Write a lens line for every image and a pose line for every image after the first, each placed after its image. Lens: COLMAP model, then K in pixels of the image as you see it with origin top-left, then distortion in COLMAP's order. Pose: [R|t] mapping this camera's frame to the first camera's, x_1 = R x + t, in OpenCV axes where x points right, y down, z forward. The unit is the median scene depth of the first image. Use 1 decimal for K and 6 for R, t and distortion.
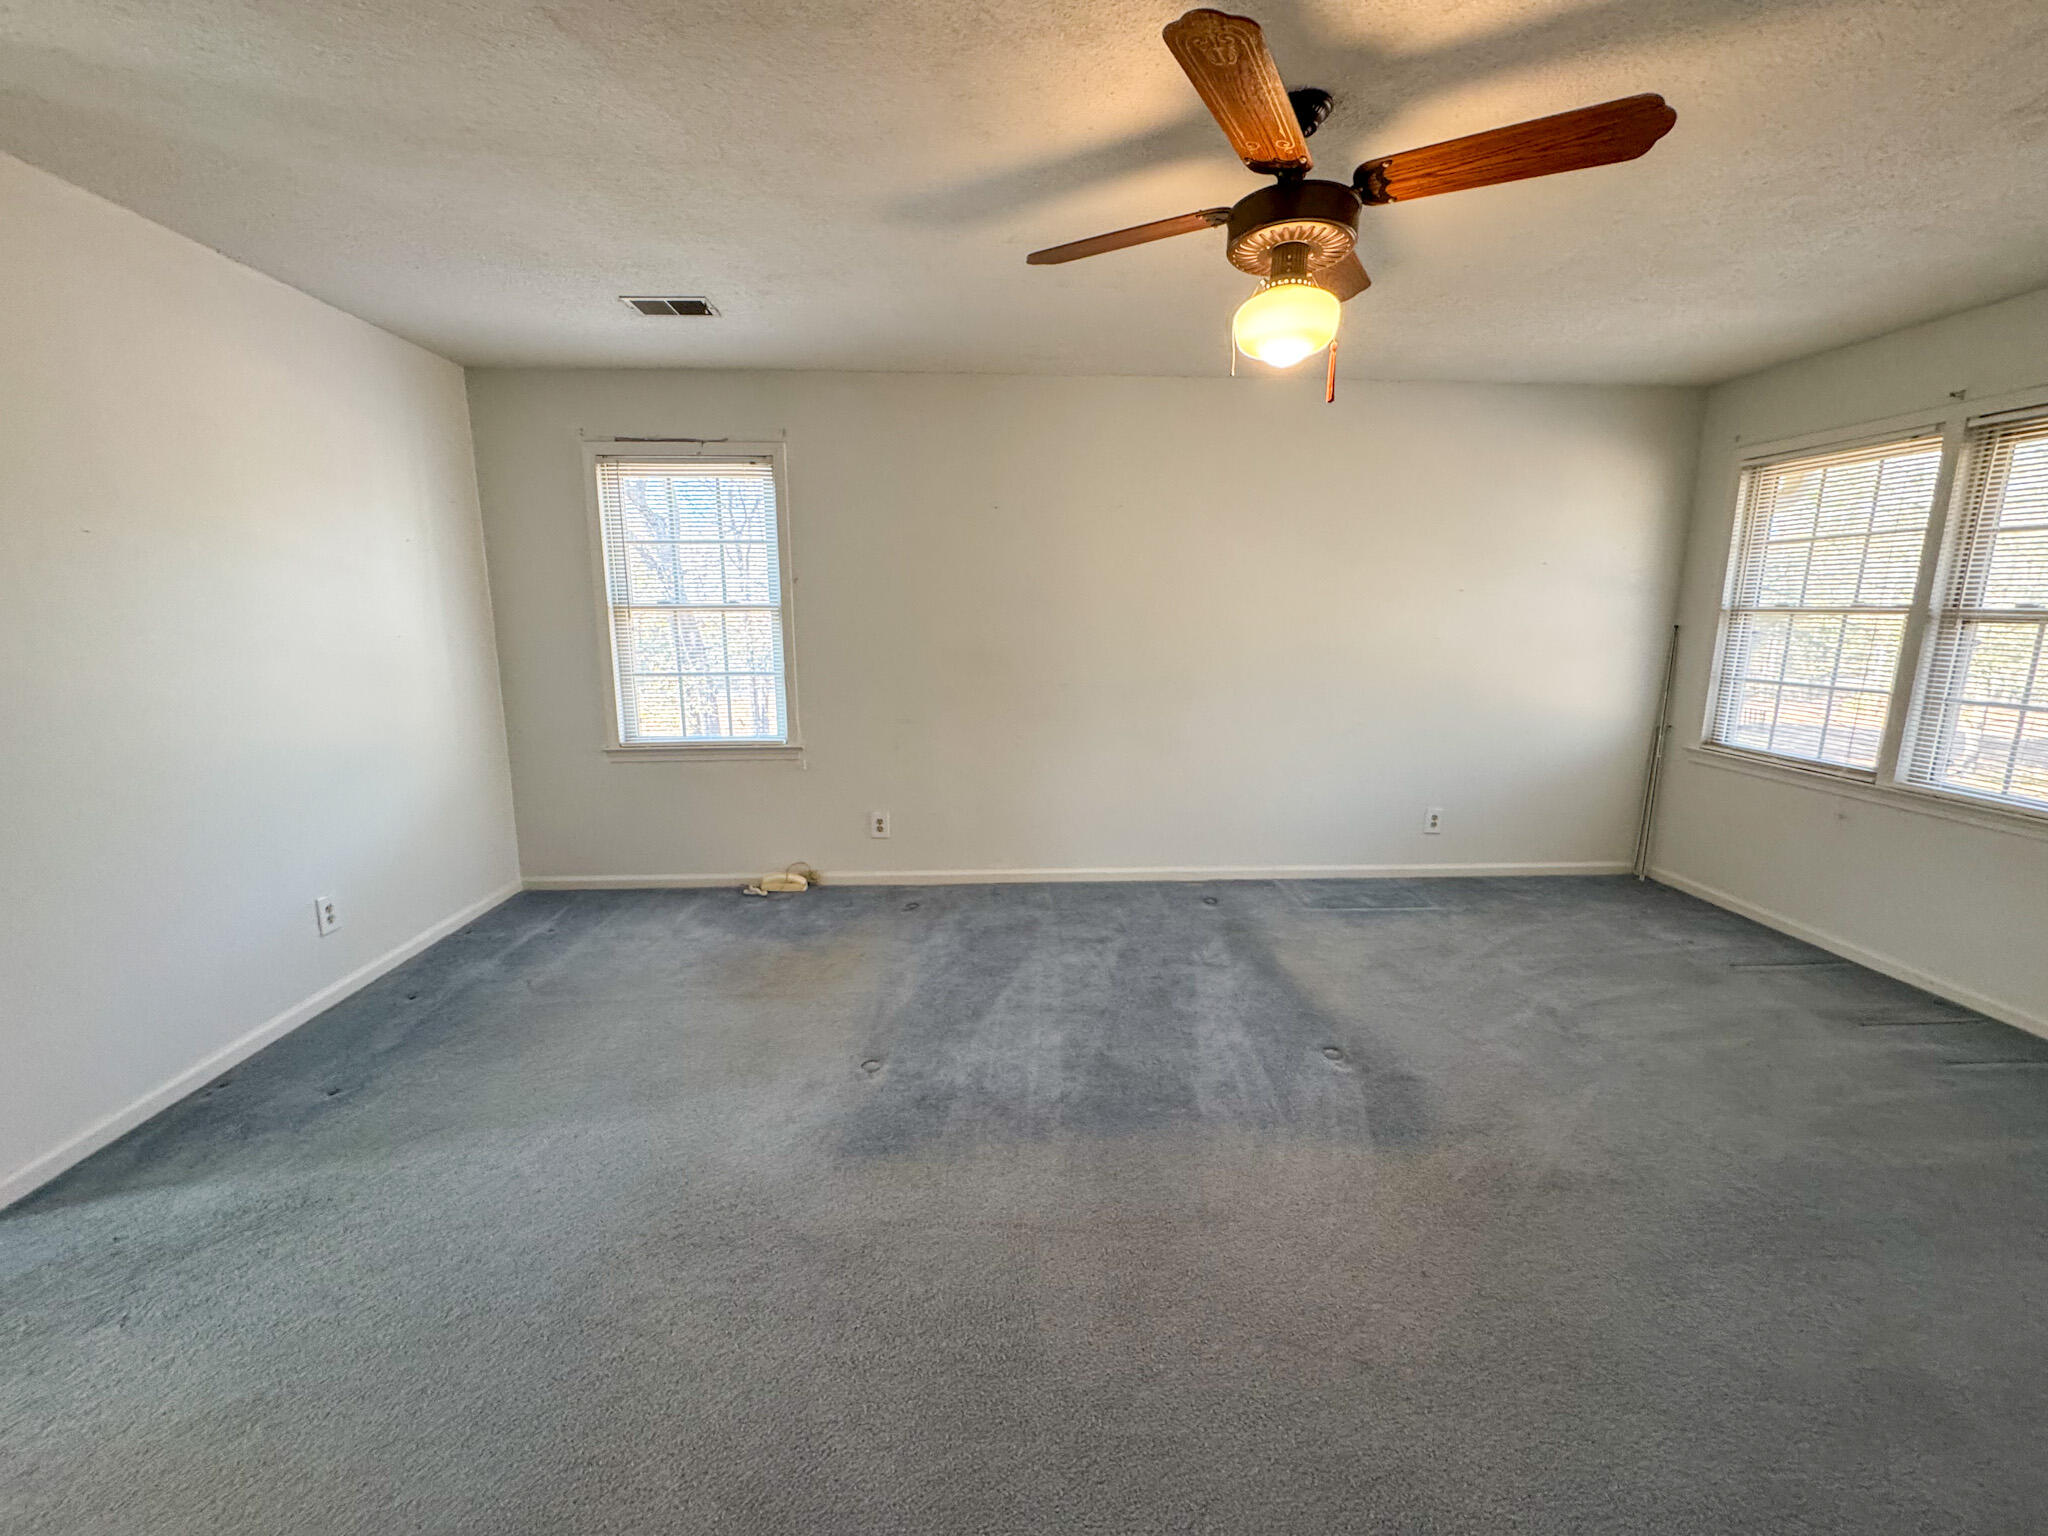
lens RADIAL K [[814.1, 0, 1020.4], [0, 814.1, 761.7], [0, 0, 1]] dist [0.000498, -0.000053]
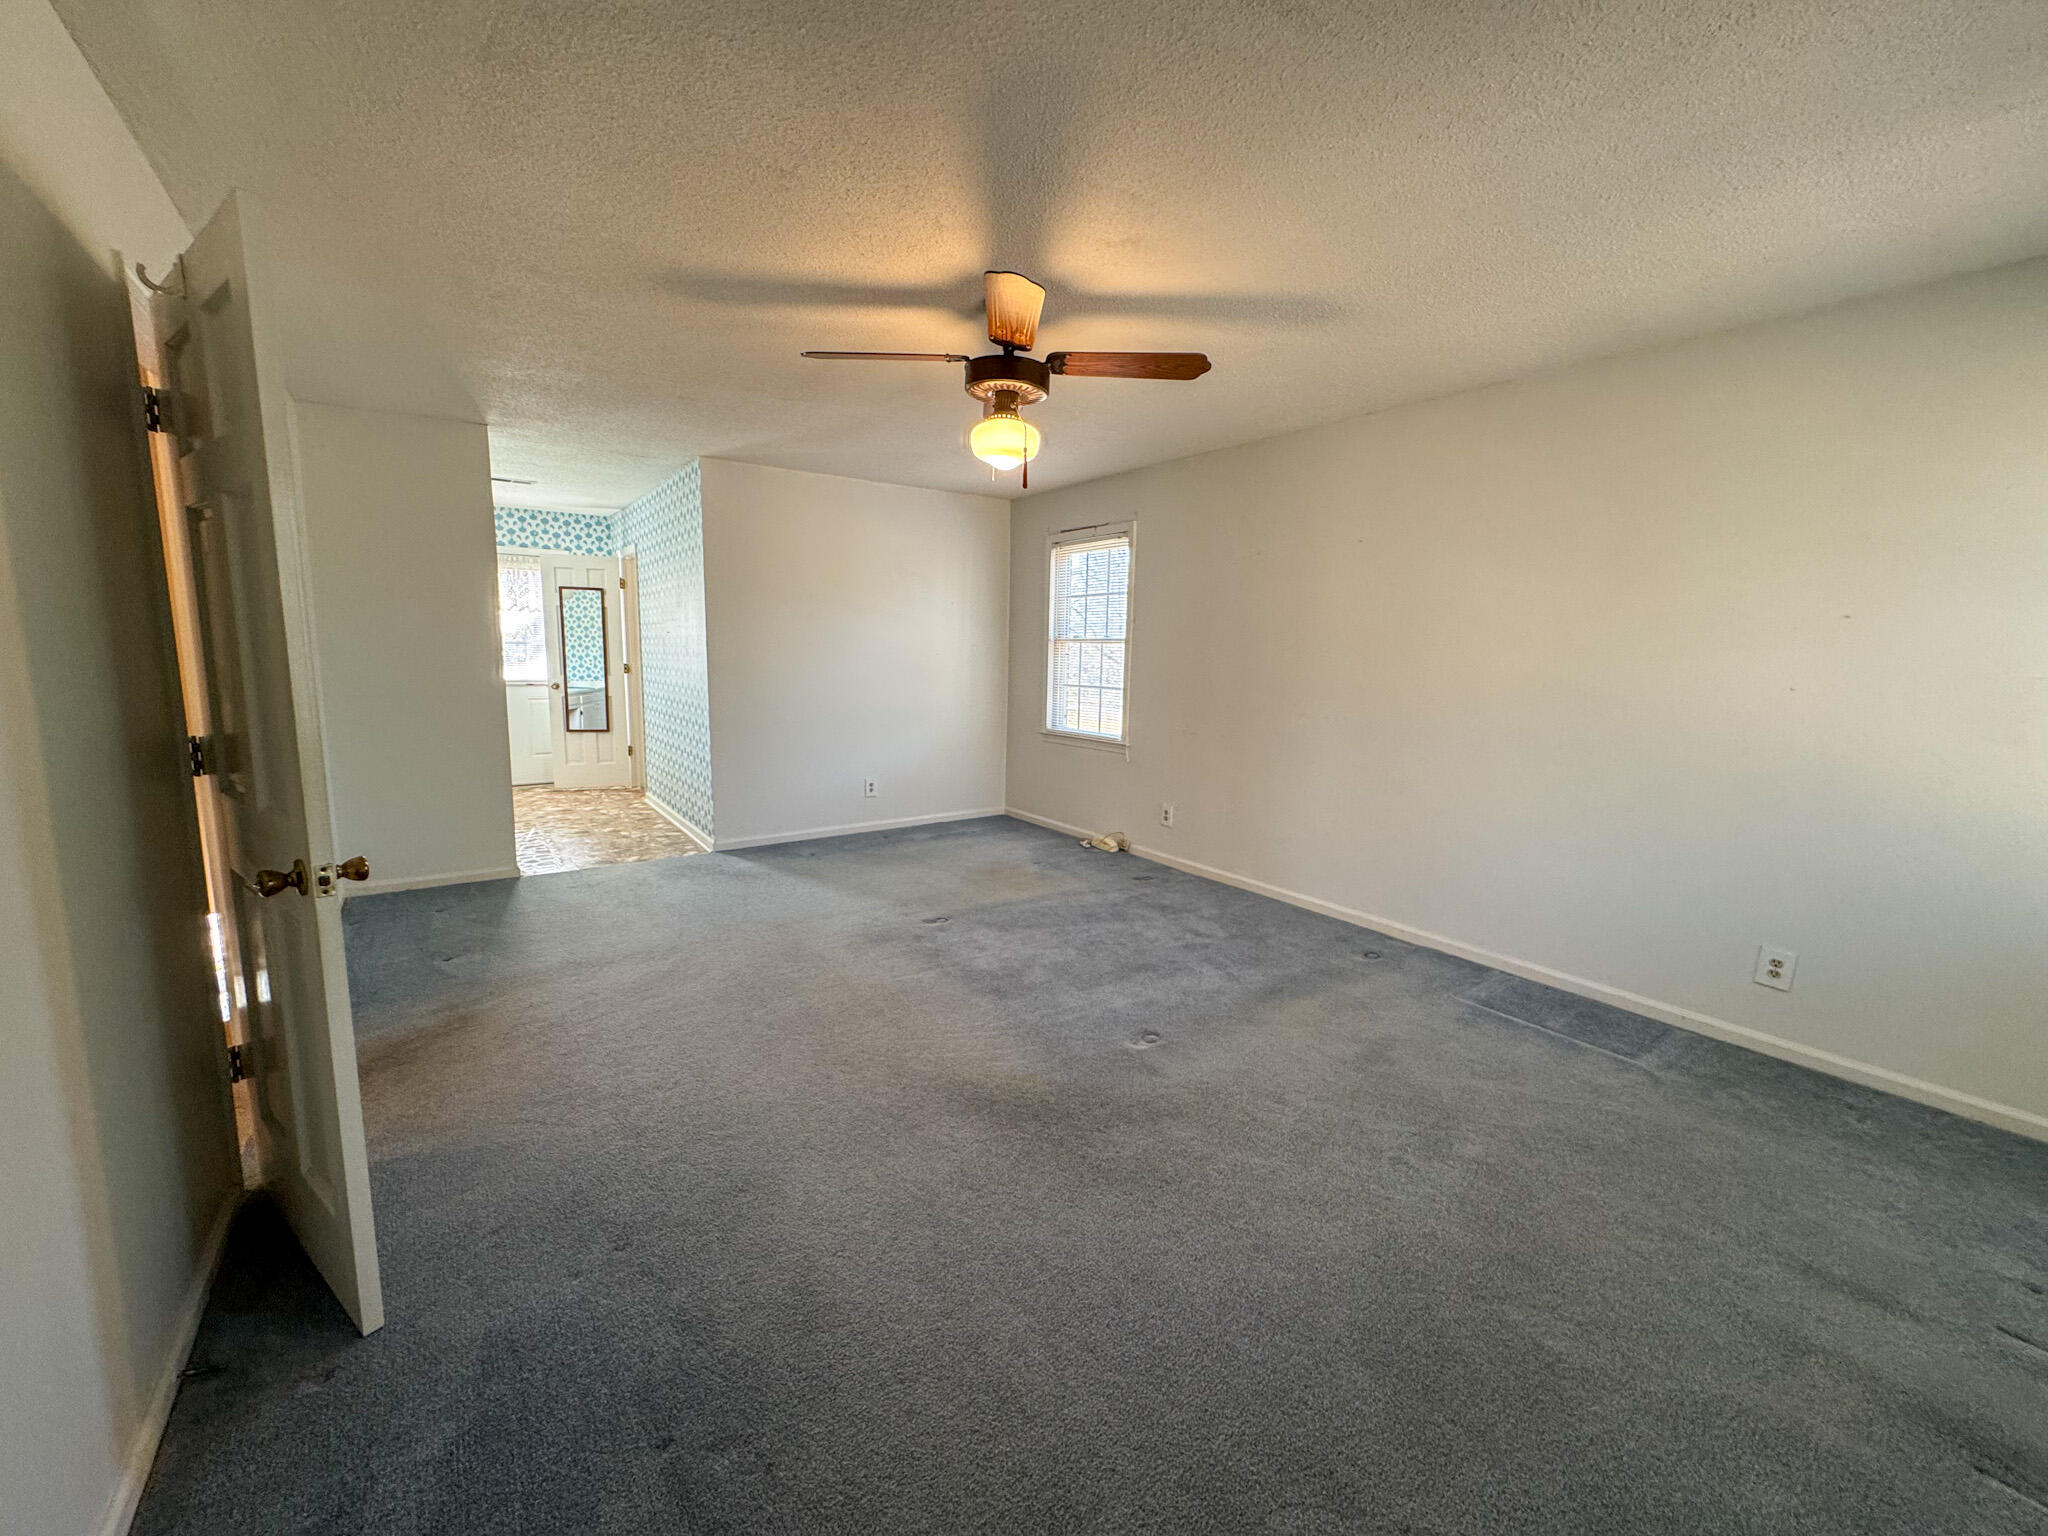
lens RADIAL K [[814.1, 0, 1020.4], [0, 814.1, 761.7], [0, 0, 1]] dist [0.000498, -0.000053]
pose [[0.538426, 0.127521, -0.832968, 0.787810], [-0.164198, 0.985413, 0.044722, -0.022999], [0.826521, 0.112692, 0.551510, 0.133741]]
